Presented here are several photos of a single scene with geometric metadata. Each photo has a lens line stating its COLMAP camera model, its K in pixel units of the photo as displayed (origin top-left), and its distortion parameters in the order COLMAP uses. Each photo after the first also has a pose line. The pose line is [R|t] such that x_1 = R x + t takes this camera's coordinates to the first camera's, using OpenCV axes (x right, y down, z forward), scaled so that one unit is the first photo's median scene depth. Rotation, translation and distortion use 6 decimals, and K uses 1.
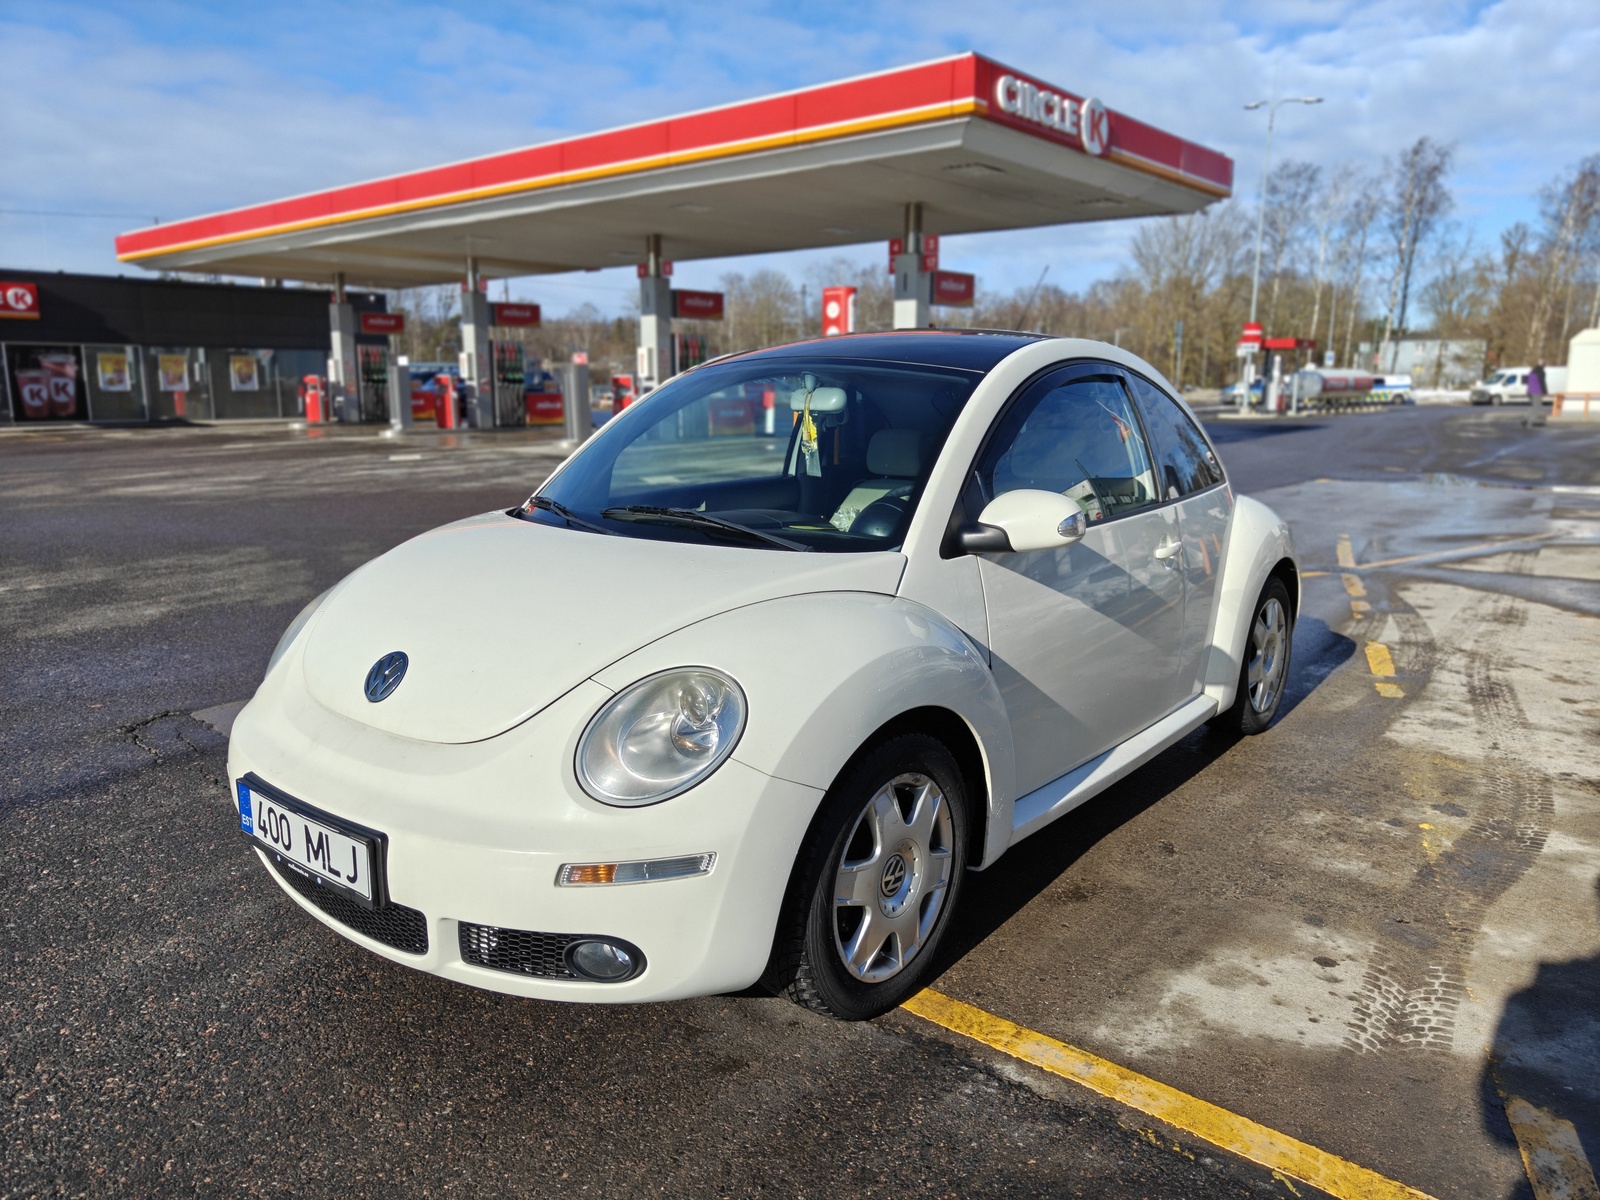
lens RADIAL K [[1102.6, 0, 800.0], [0, 1102.6, 600.0], [0, 0, 1]] dist [0.000280, 0.004151]
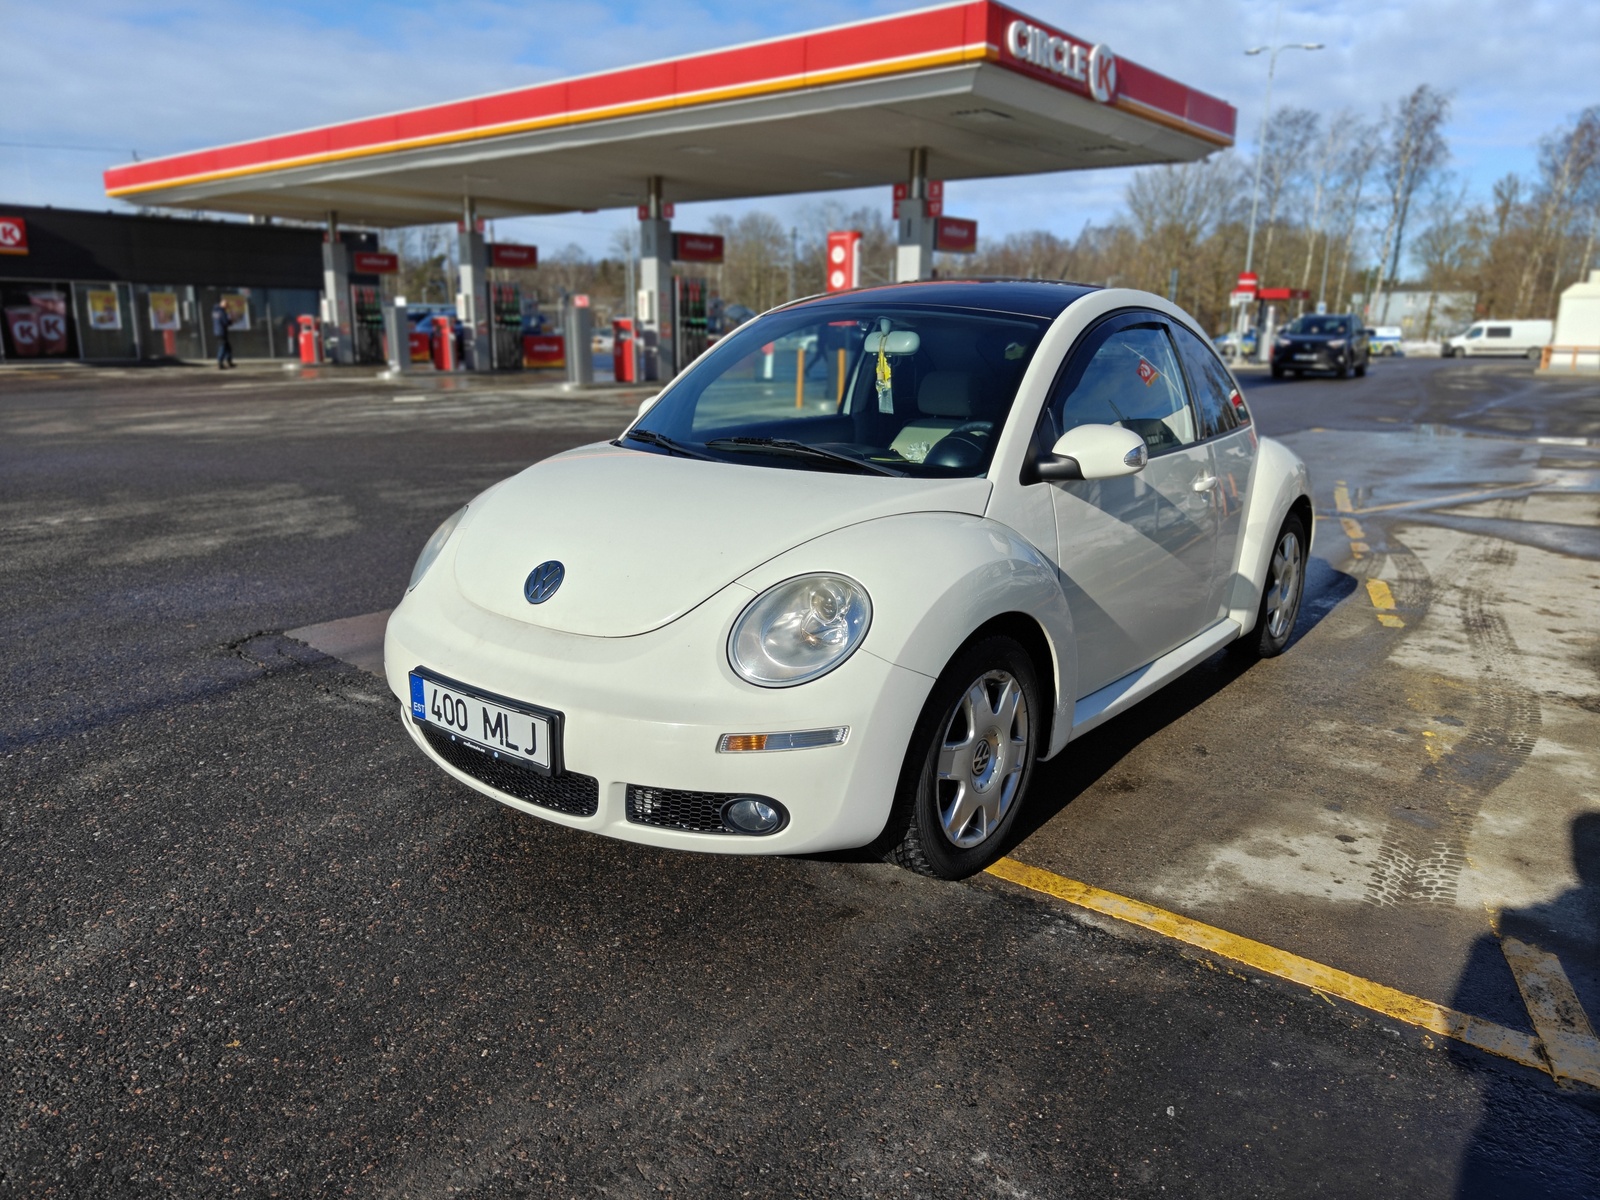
lens RADIAL K [[1104.7, 0, 800.0], [0, 1104.7, 600.0], [0, 0, 1]] dist [-0.002581, 0.006427]
pose [[0.999874, 0.007233, 0.014159, -0.016145], [-0.007887, 0.998879, 0.046672, 0.004194], [-0.013805, -0.046778, 0.998810, -0.019299]]
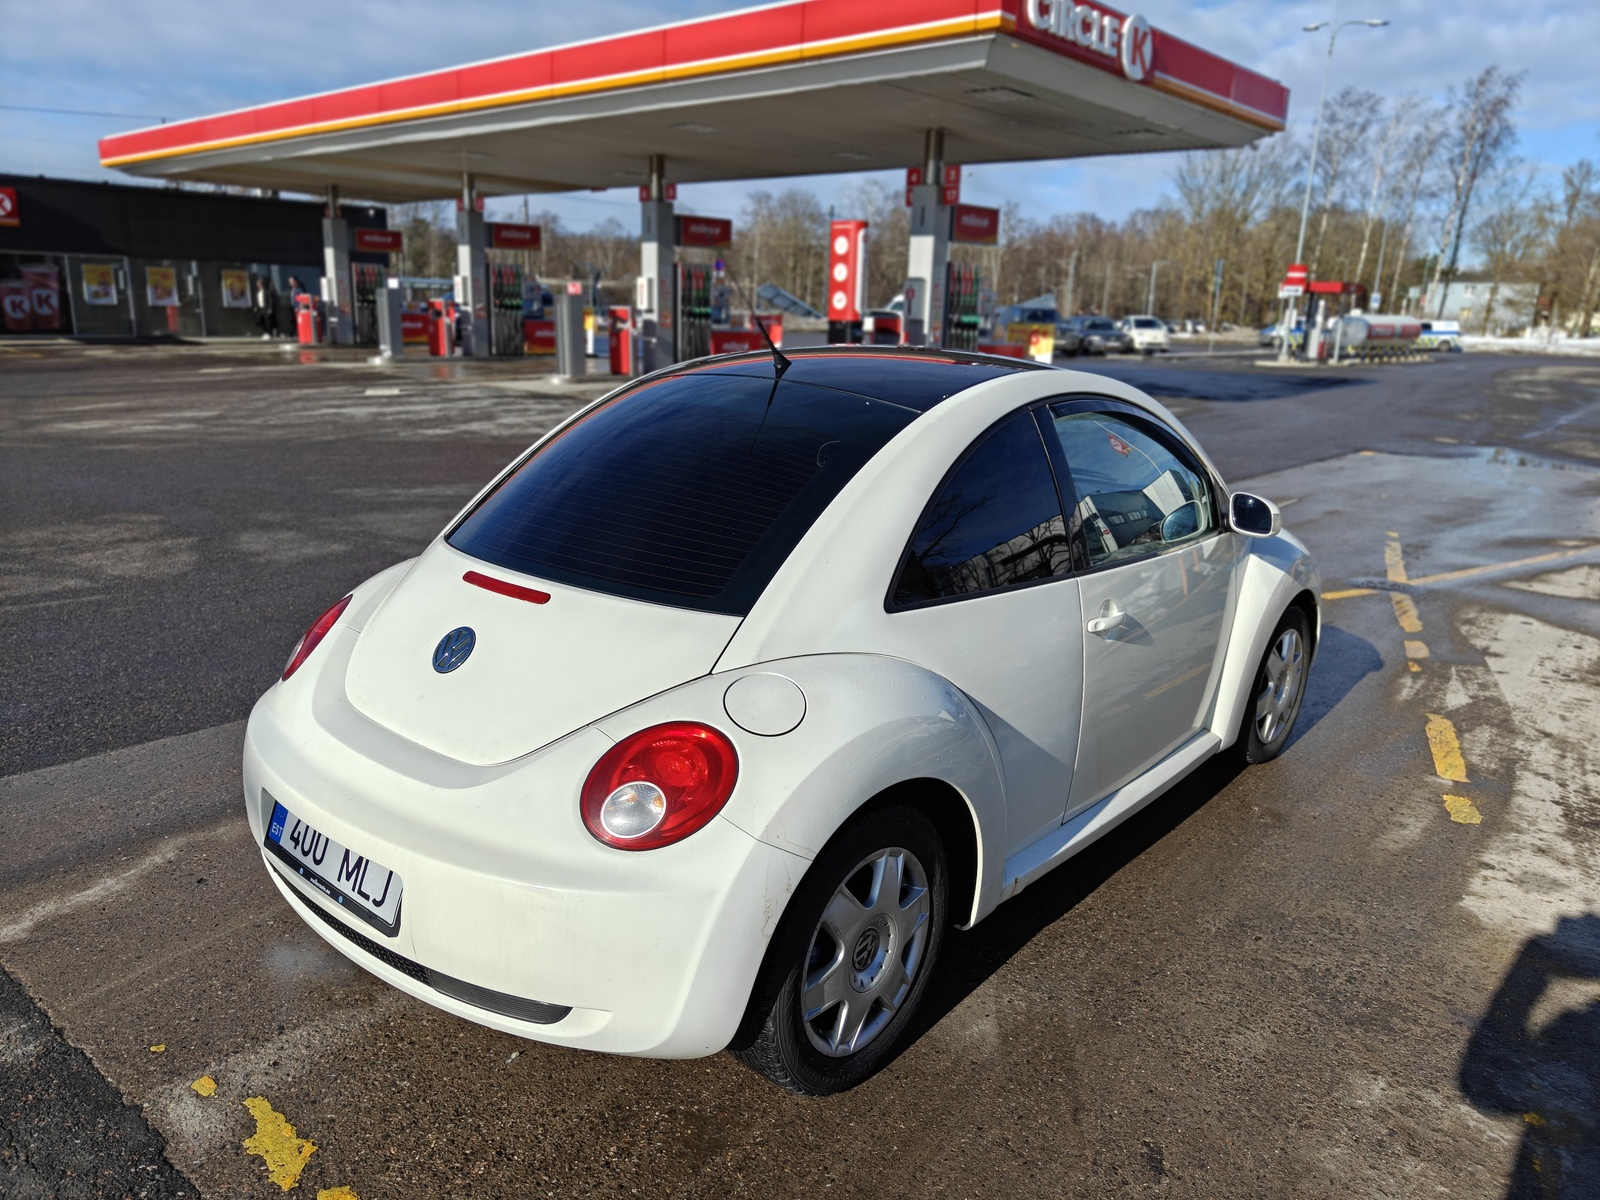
lens RADIAL K [[1104.7, 0, 800.0], [0, 1104.7, 600.0], [0, 0, 1]] dist [-0.002581, 0.006427]
pose [[0.999291, 0.033658, -0.016896, 0.020371], [-0.032468, 0.997270, 0.066323, -0.027819], [0.019082, -0.065727, 0.997655, 0.060053]]
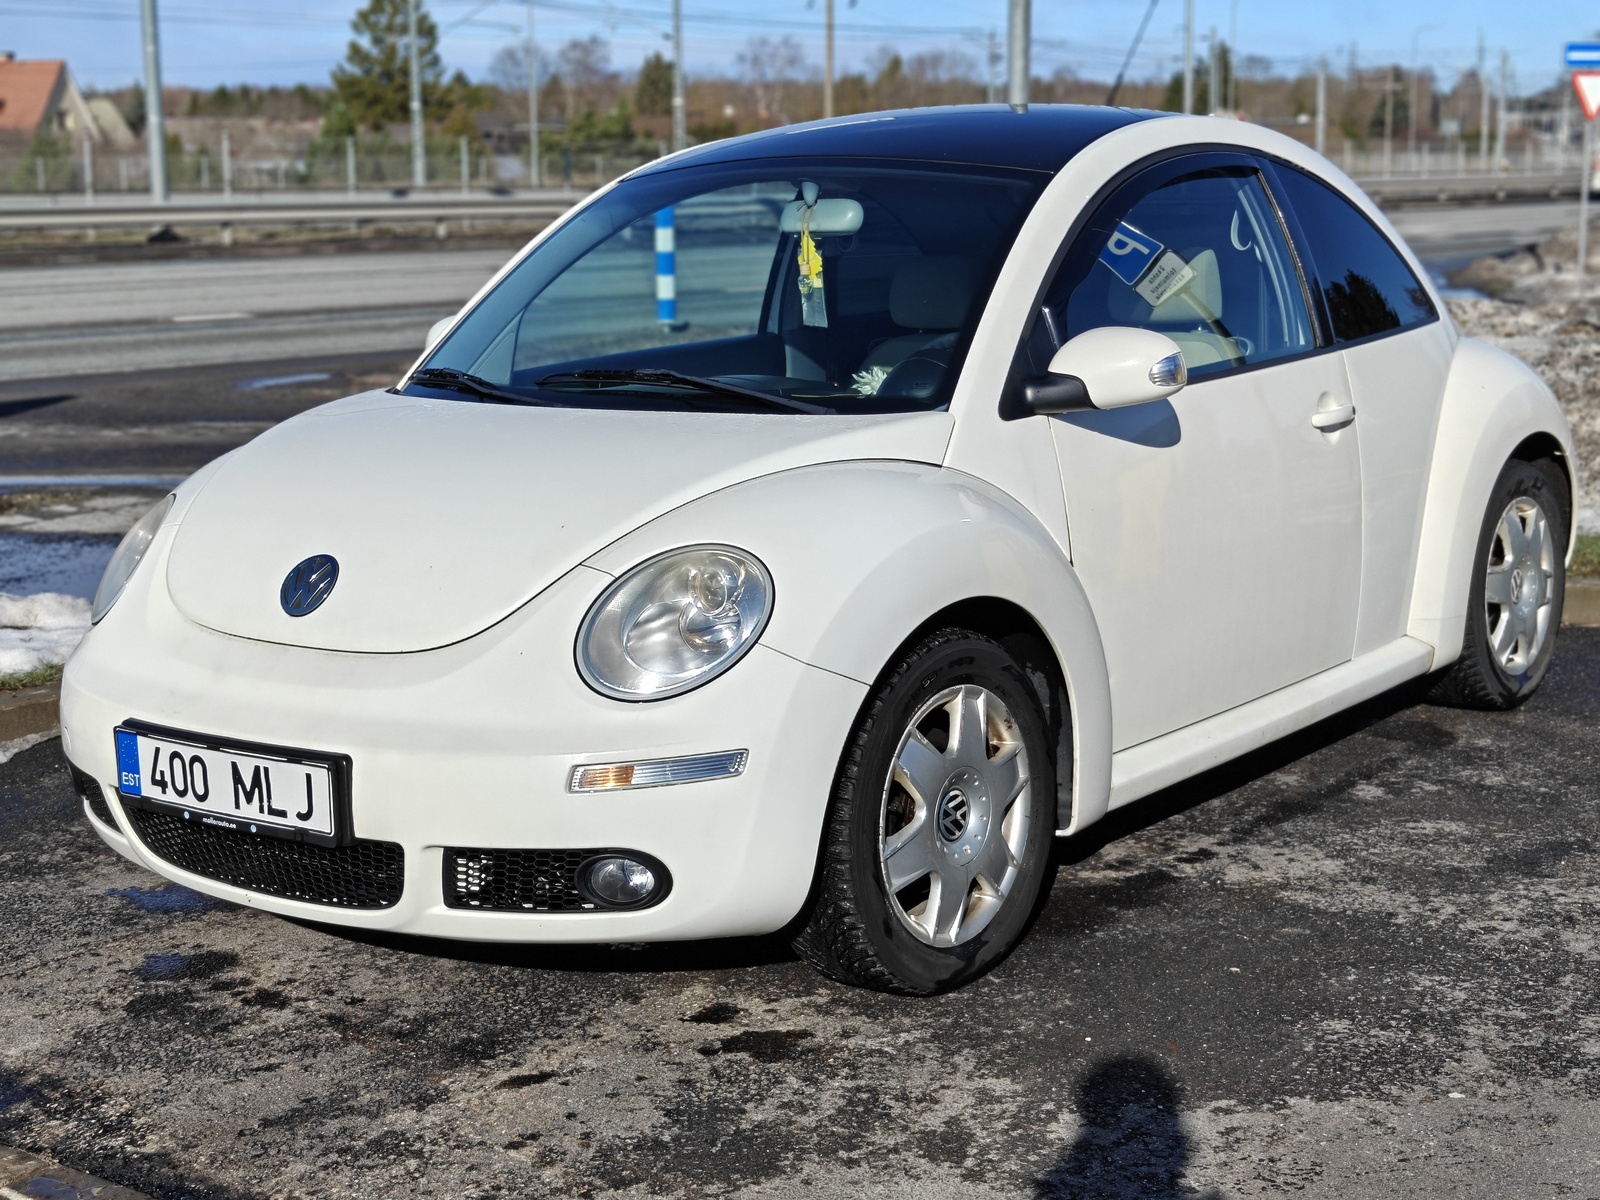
lens RADIAL K [[2411.7, 0, 800.0], [0, 2411.7, 600.0], [0, 0, 1]] dist [0.036616, 0.046019]
pose [[0.998774, -0.038912, 0.030585, -0.009788], [0.039443, 0.999078, -0.016959, 0.015943], [-0.029896, 0.018145, 0.999388, -0.096640]]
